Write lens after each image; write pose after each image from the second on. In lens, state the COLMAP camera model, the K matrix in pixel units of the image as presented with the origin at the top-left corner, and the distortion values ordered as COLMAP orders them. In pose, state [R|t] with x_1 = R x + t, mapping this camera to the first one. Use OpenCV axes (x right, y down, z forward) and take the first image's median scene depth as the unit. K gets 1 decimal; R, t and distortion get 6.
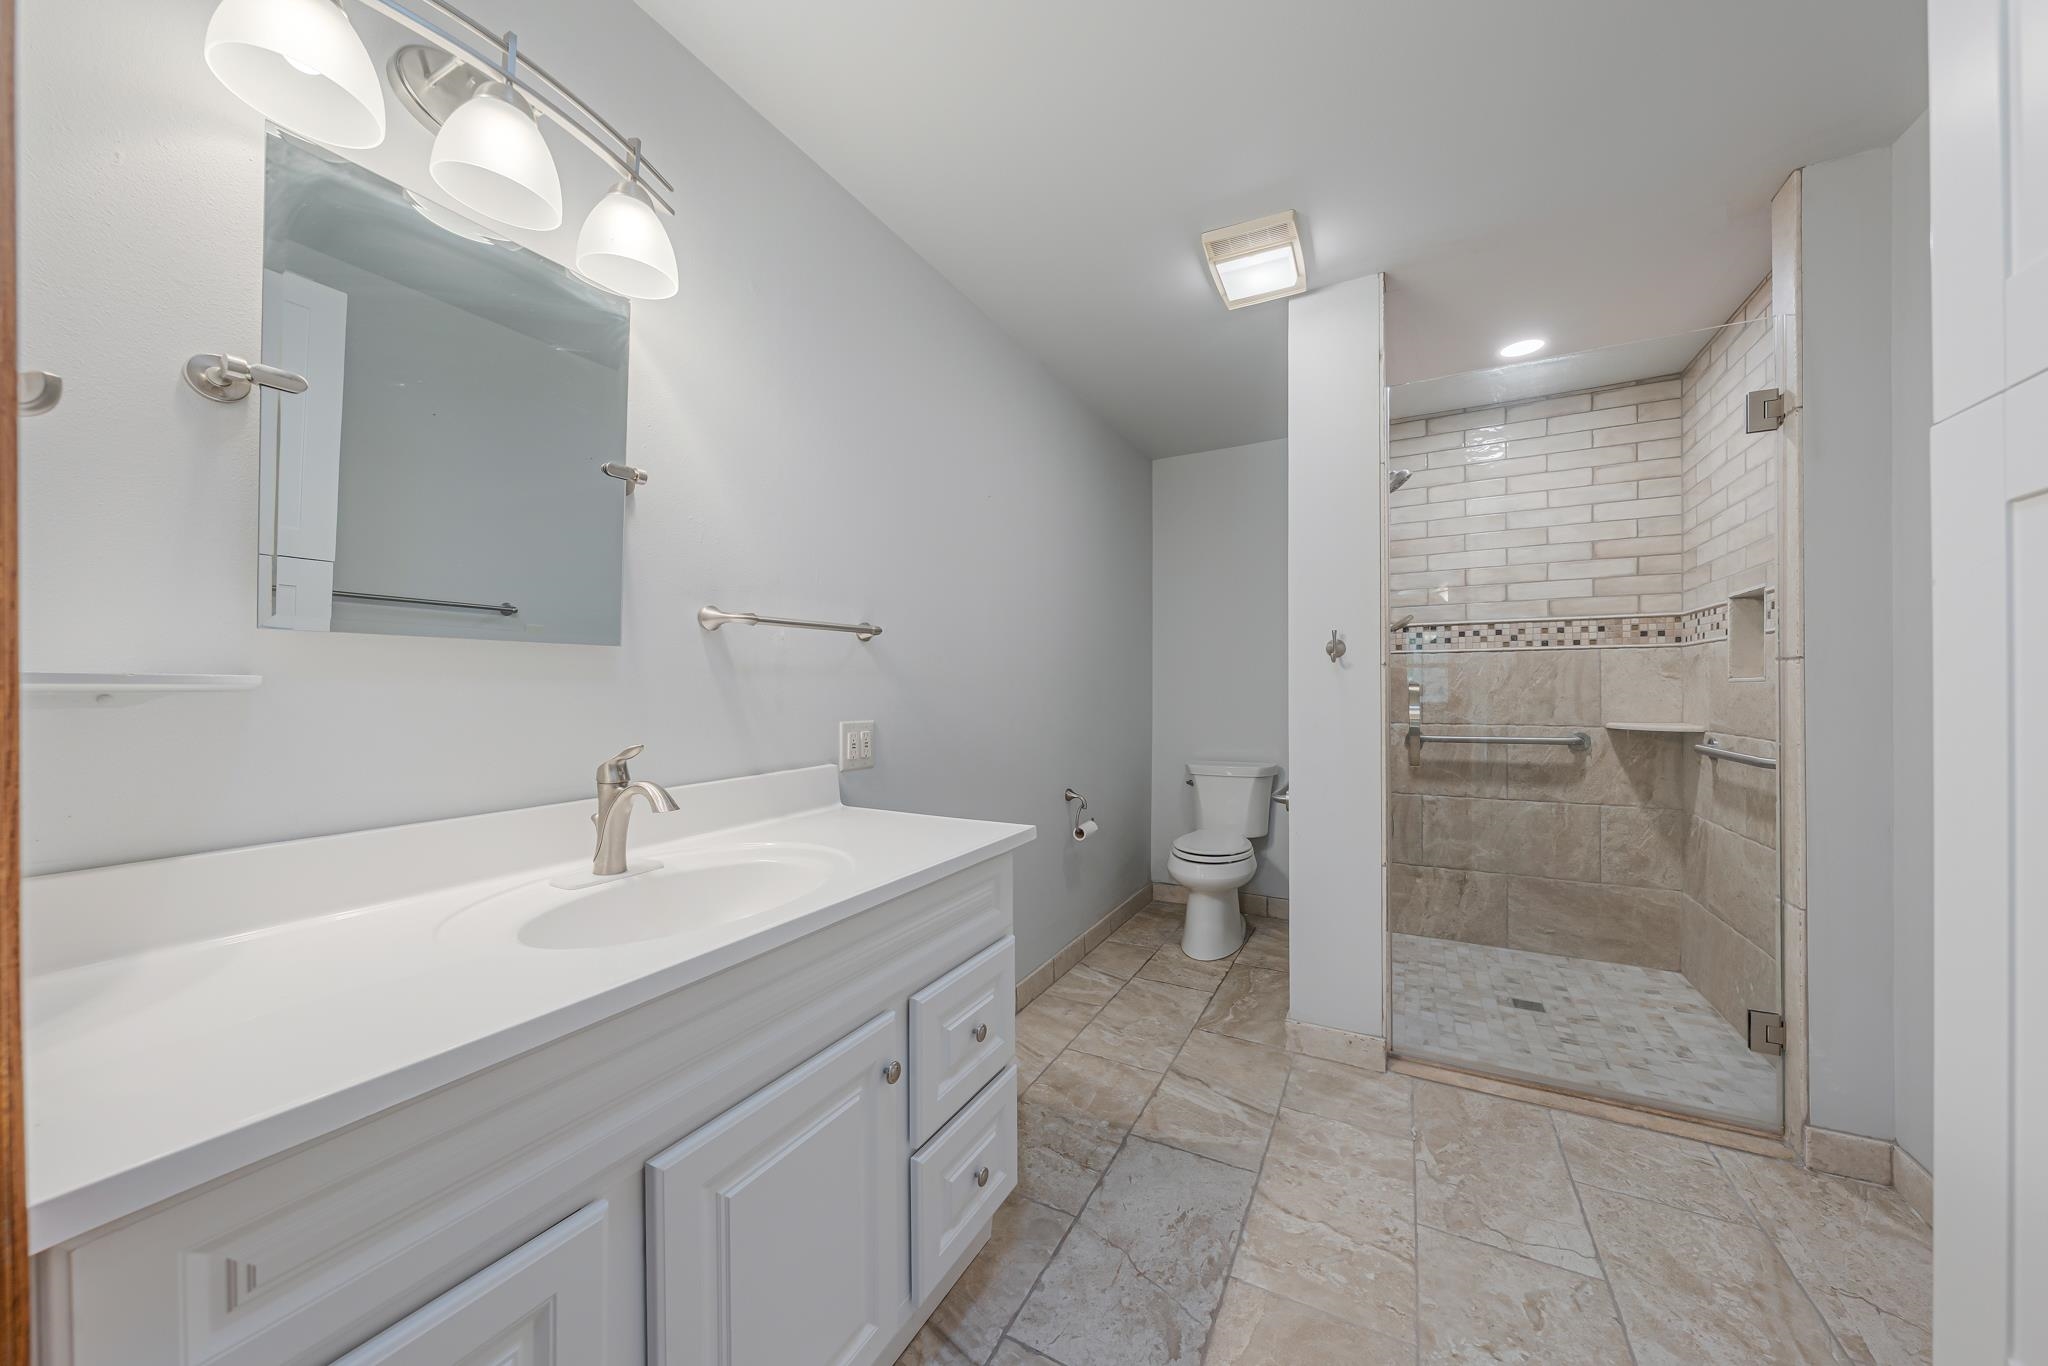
lens RADIAL K [[712.3, 0, 1040.2], [0, 712.3, 683.3], [0, 0, 1]] dist [-0.004189, 0.000772]
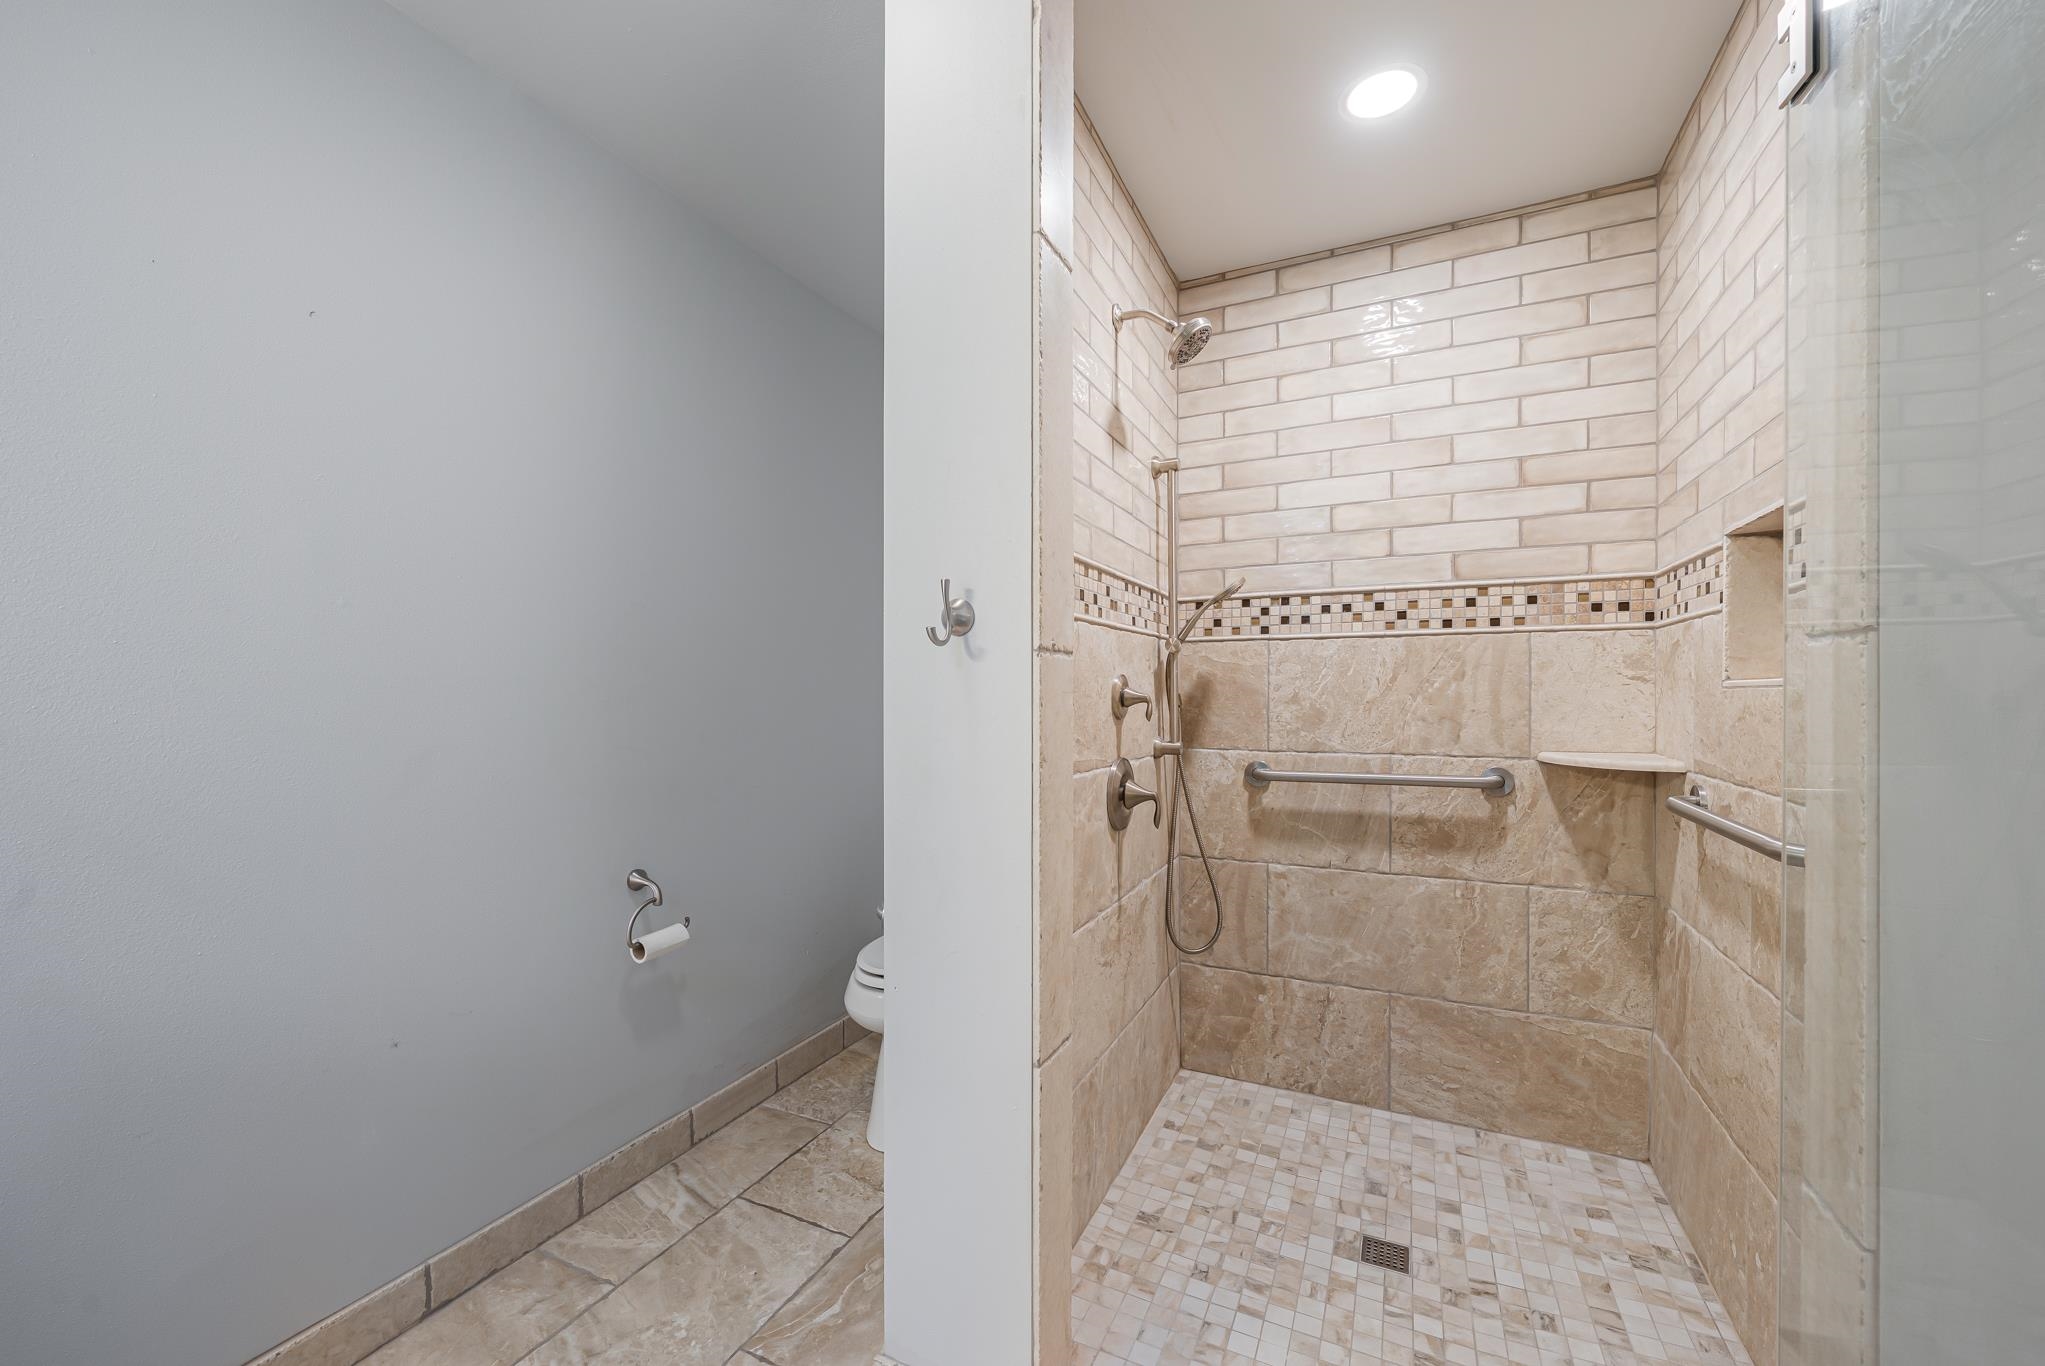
lens RADIAL K [[845.9, 0, 1004.3], [0, 845.9, 690.8], [0, 0, 1]] dist [-0.001131, -0.000973]
pose [[0.998653, 0.000485, 0.051882, 0.305898], [-0.000890, 0.999969, 0.007795, -0.003110], [-0.051876, -0.007831, 0.998623, 0.302777]]
